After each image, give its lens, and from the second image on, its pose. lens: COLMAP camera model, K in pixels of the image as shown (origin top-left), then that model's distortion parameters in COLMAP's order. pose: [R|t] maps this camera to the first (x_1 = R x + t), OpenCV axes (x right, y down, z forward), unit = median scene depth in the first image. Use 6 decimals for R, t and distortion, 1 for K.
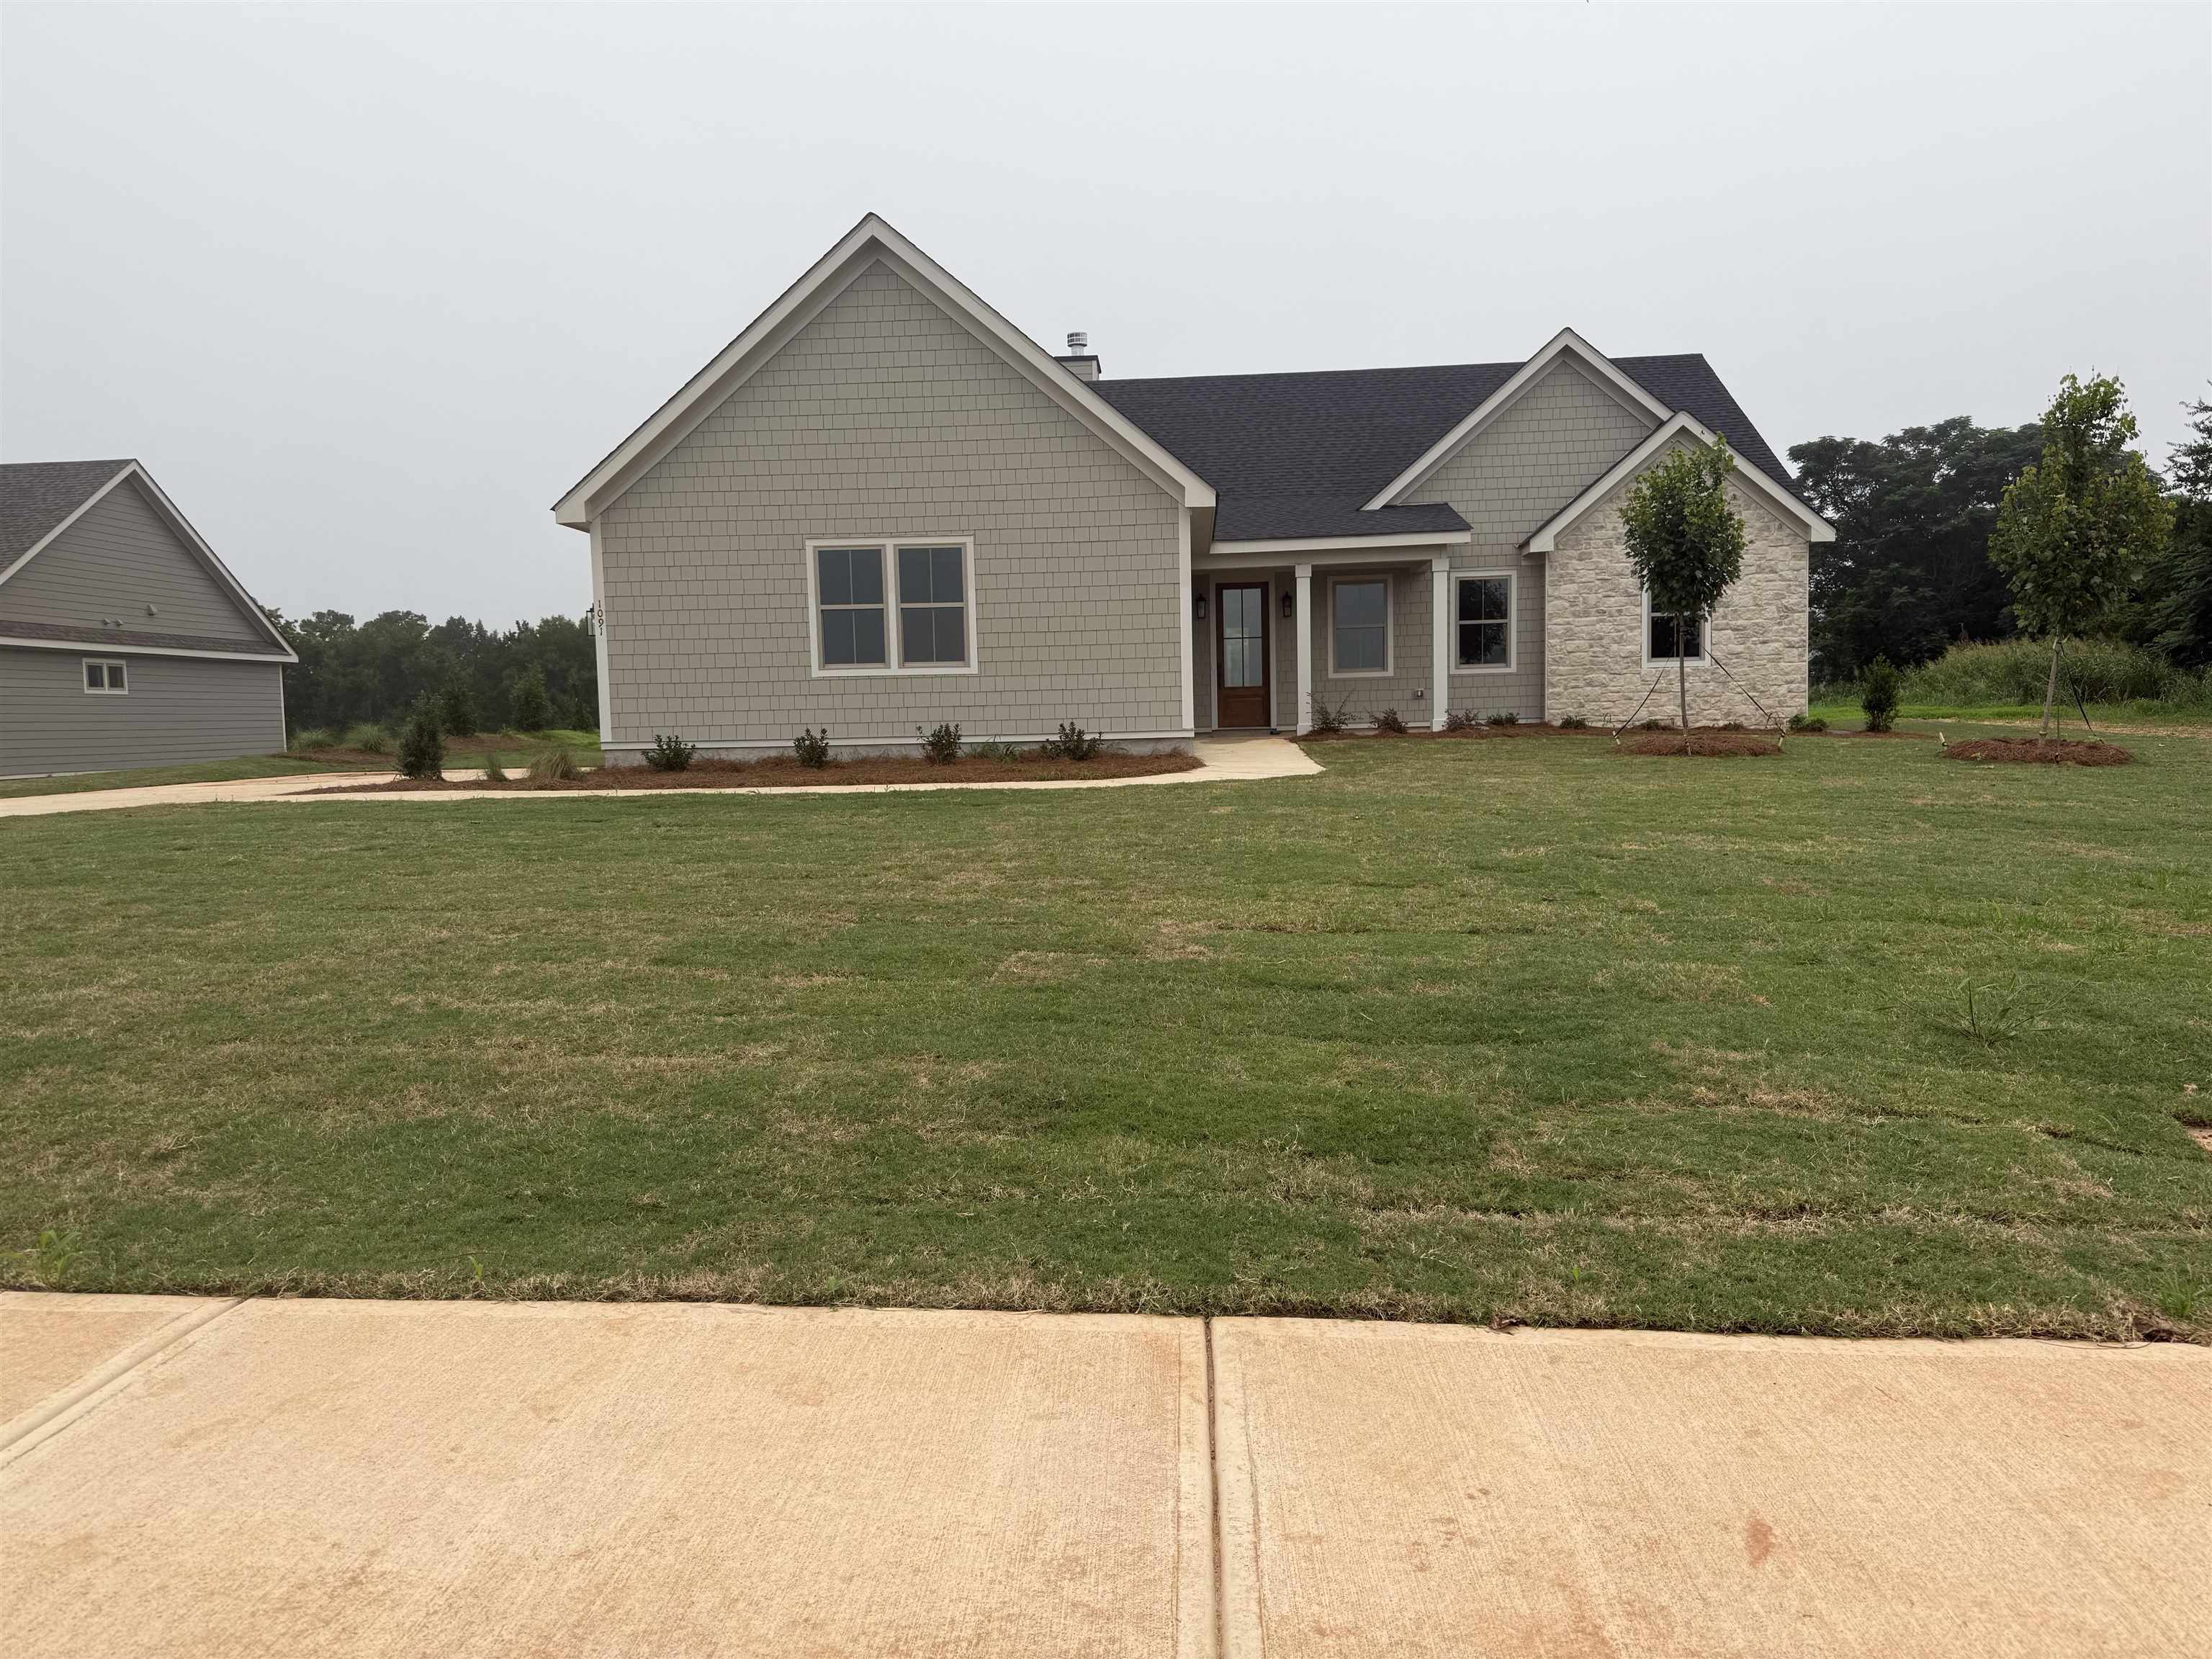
lens RADIAL K [[1536.4, 0, 1106.0], [0, 1536.4, 829.5], [0, 0, 1]] dist [0.180870, -0.366139]
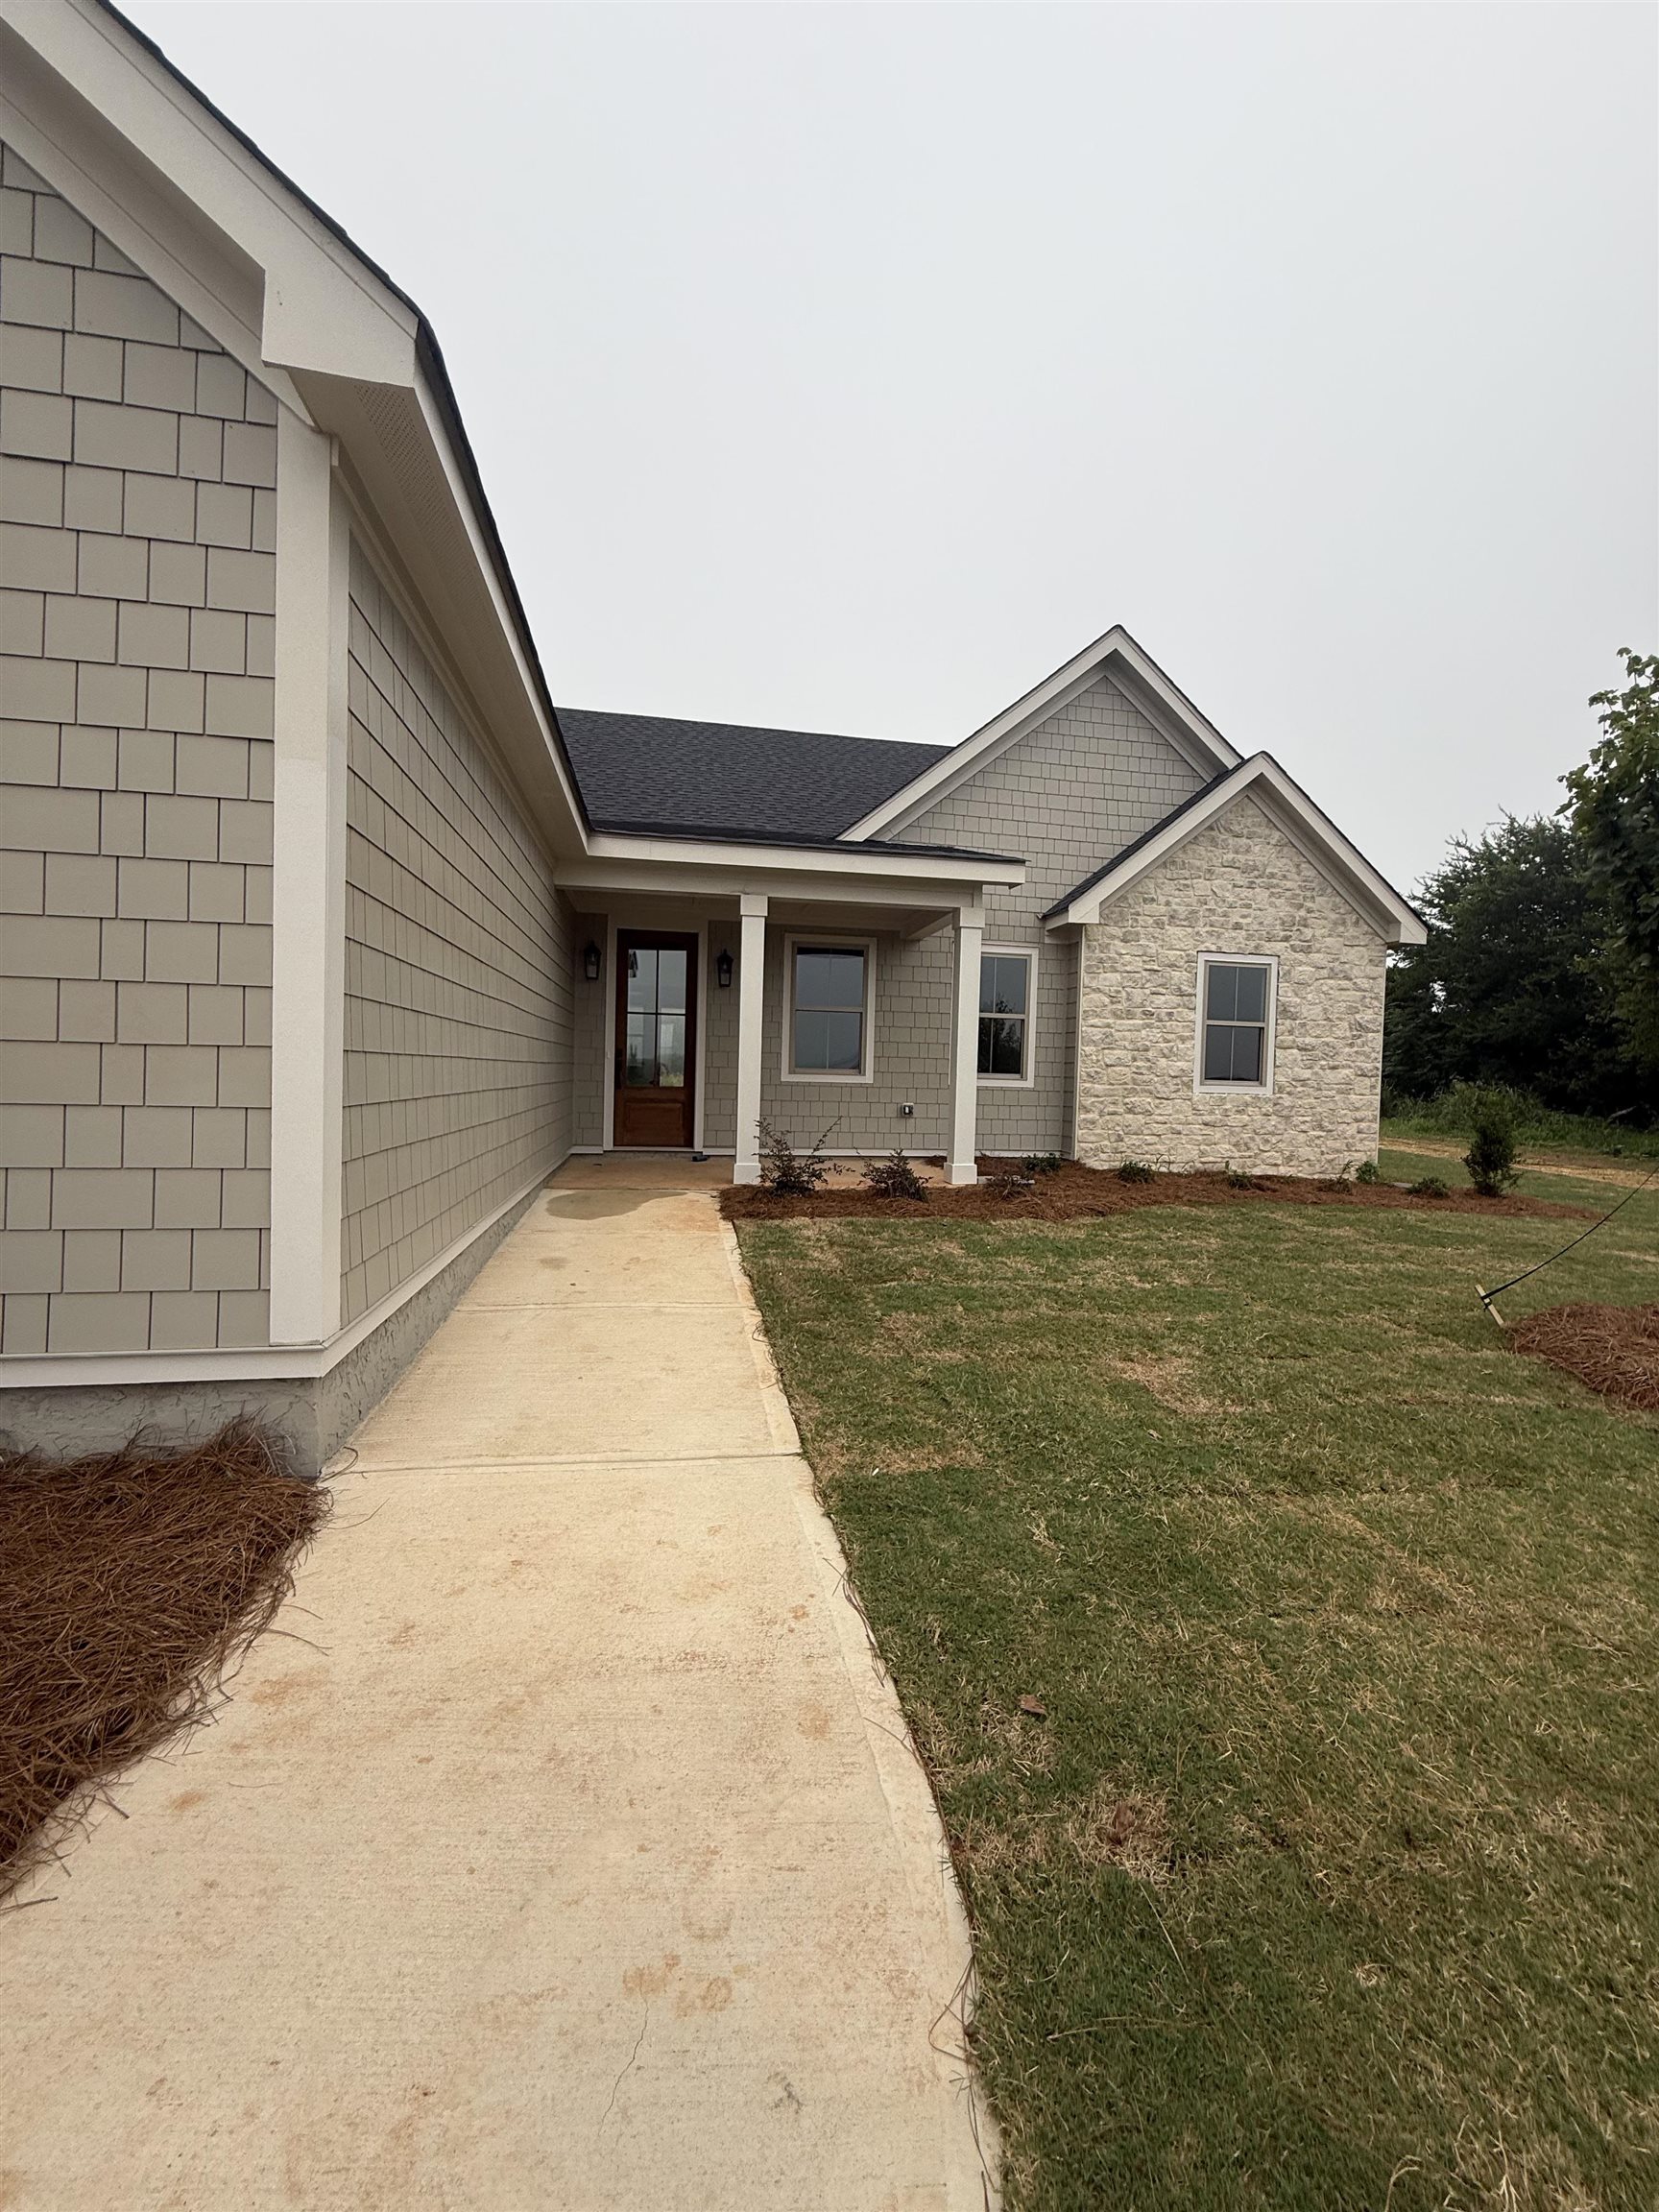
lens RADIAL K [[882.0, 0, 834.4], [0, 882.0, 1100.3], [0, 0, 1]] dist [0.000937, 0.000002]
pose [[0.969639, 0.043635, 0.240618, 0.078691], [-0.034363, 0.998501, -0.042600, -0.078988], [-0.242116, 0.033038, 0.969685, 0.660069]]
